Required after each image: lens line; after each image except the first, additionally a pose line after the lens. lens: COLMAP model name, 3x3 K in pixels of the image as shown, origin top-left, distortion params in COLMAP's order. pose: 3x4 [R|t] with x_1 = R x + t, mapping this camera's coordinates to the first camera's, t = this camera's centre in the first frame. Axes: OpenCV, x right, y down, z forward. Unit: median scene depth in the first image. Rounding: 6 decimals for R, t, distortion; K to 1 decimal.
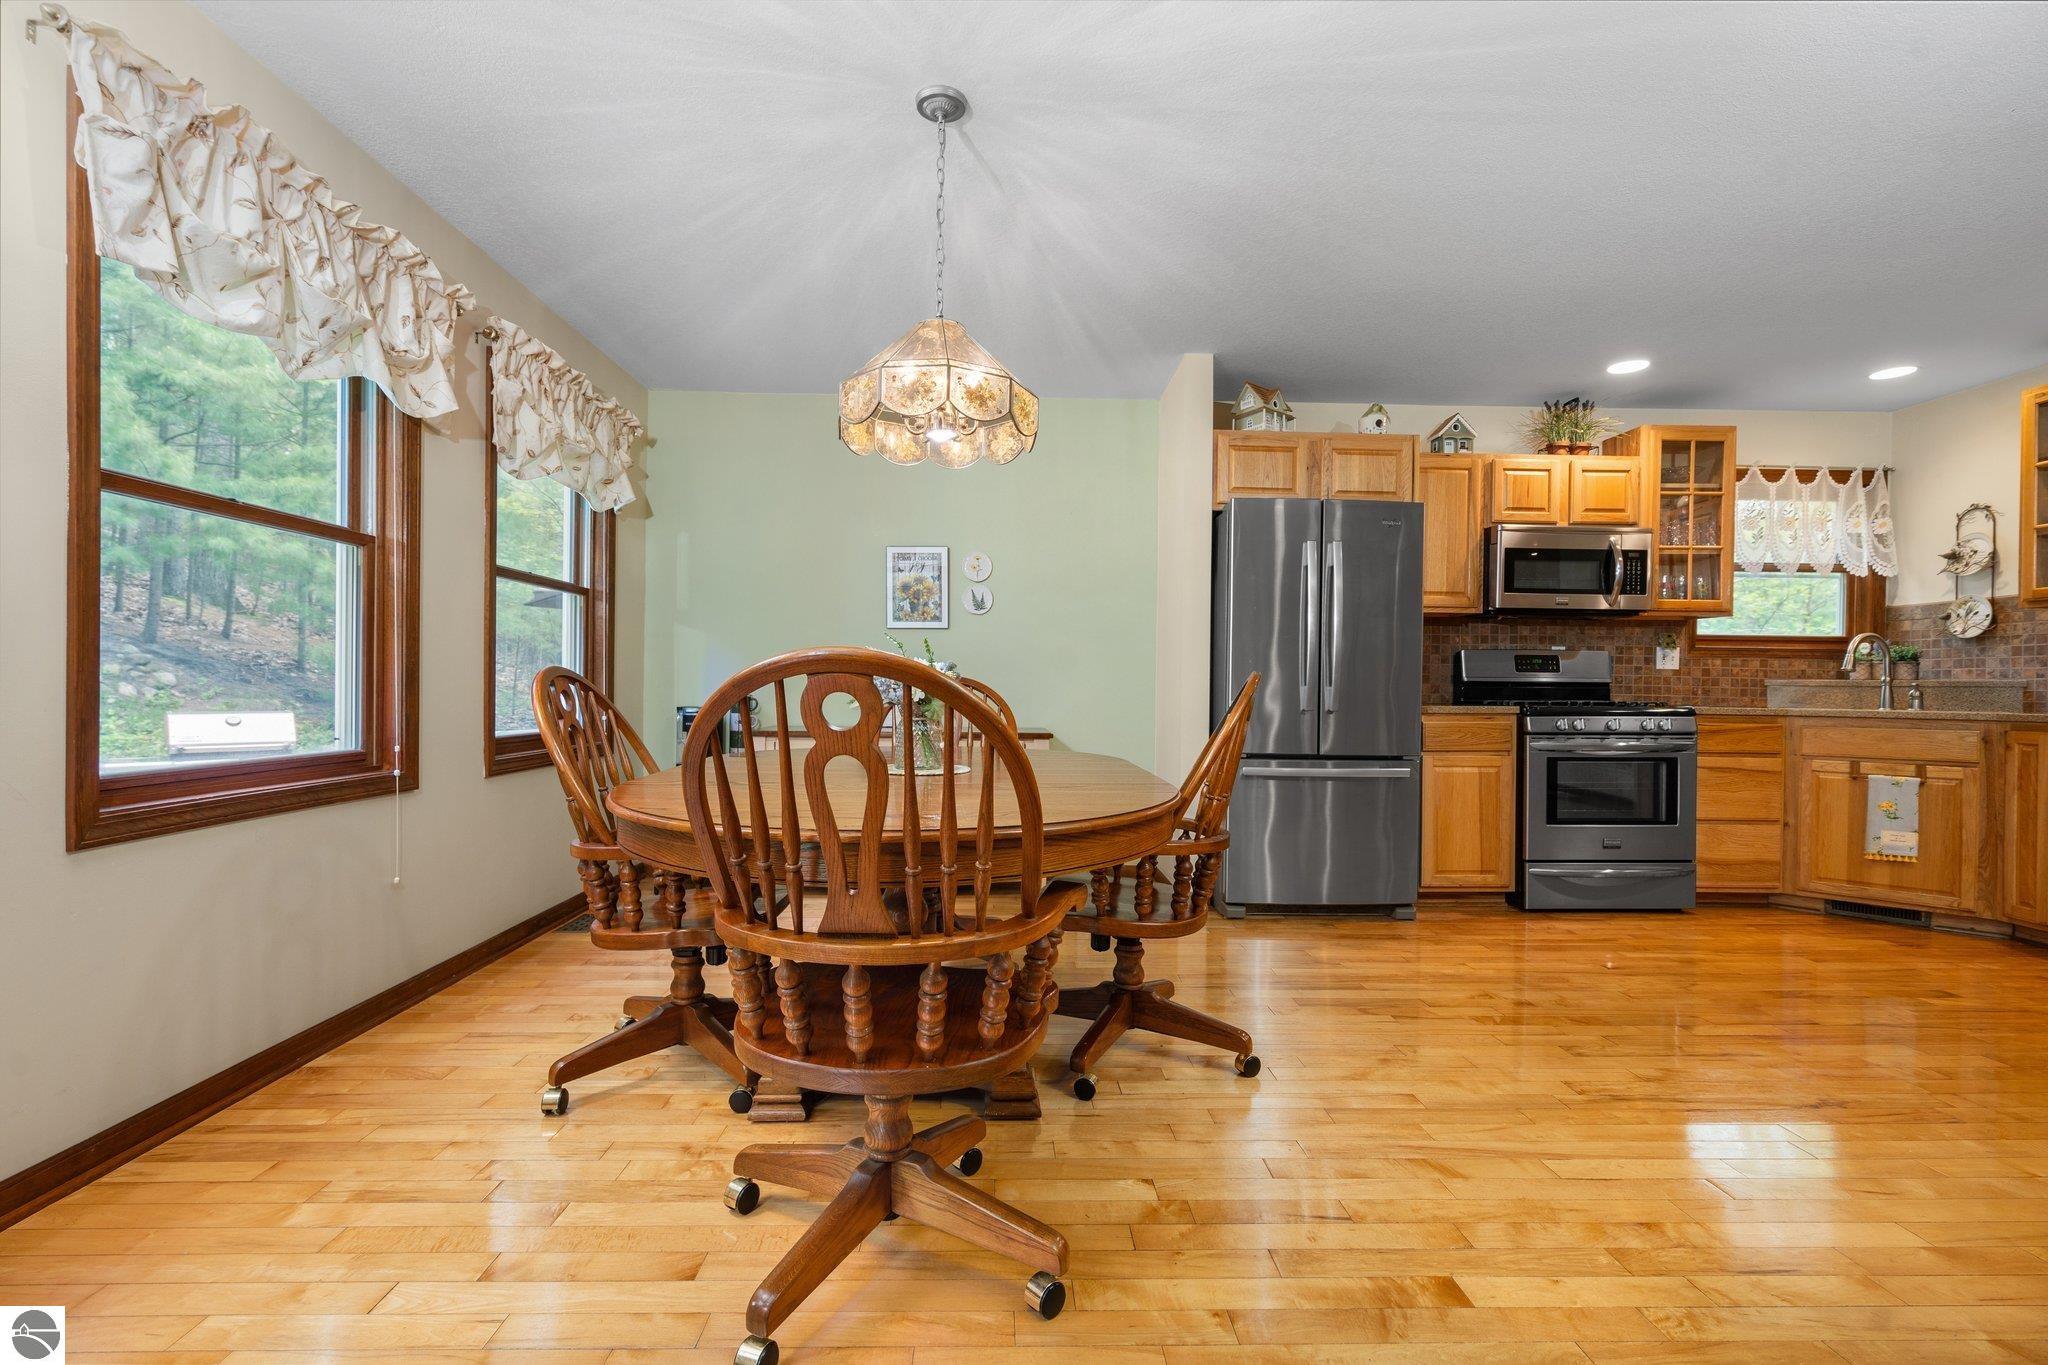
lens RADIAL K [[922.3, 0, 1013.2], [0, 922.3, 690.7], [0, 0, 1]] dist [0.000178, 0.000534]
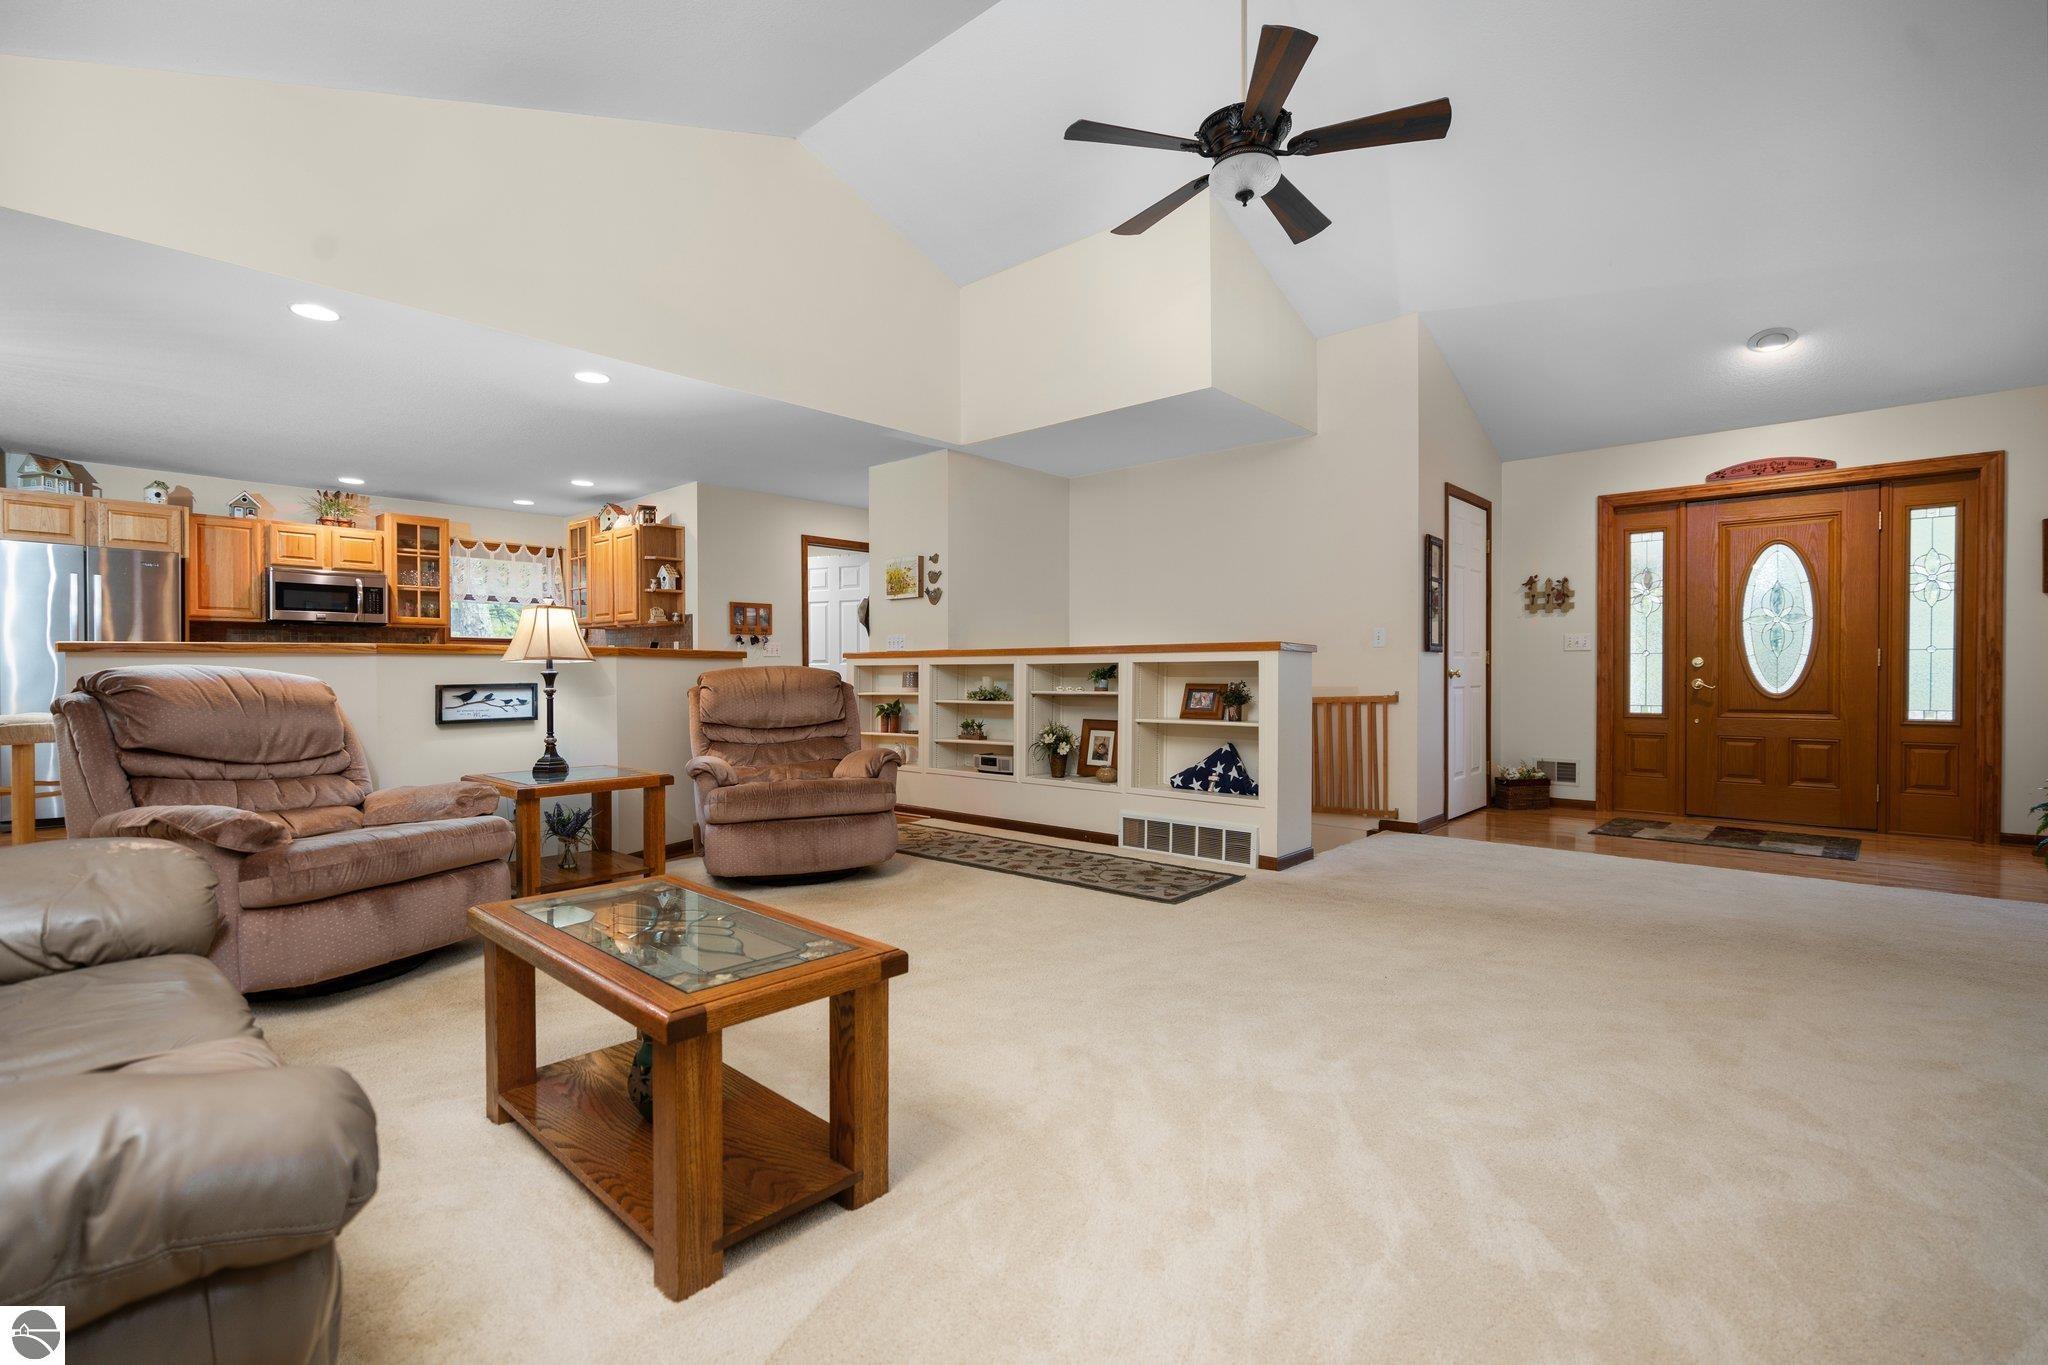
lens RADIAL K [[926.2, 0, 1018.7], [0, 926.2, 687.2], [0, 0, 1]] dist [0.000288, 0.000856]
pose [[0.692405, -0.024091, 0.721107, 0.264148], [0.012565, 0.999693, 0.021333, 0.009246], [-0.721400, -0.005710, 0.692496, -1.037938]]
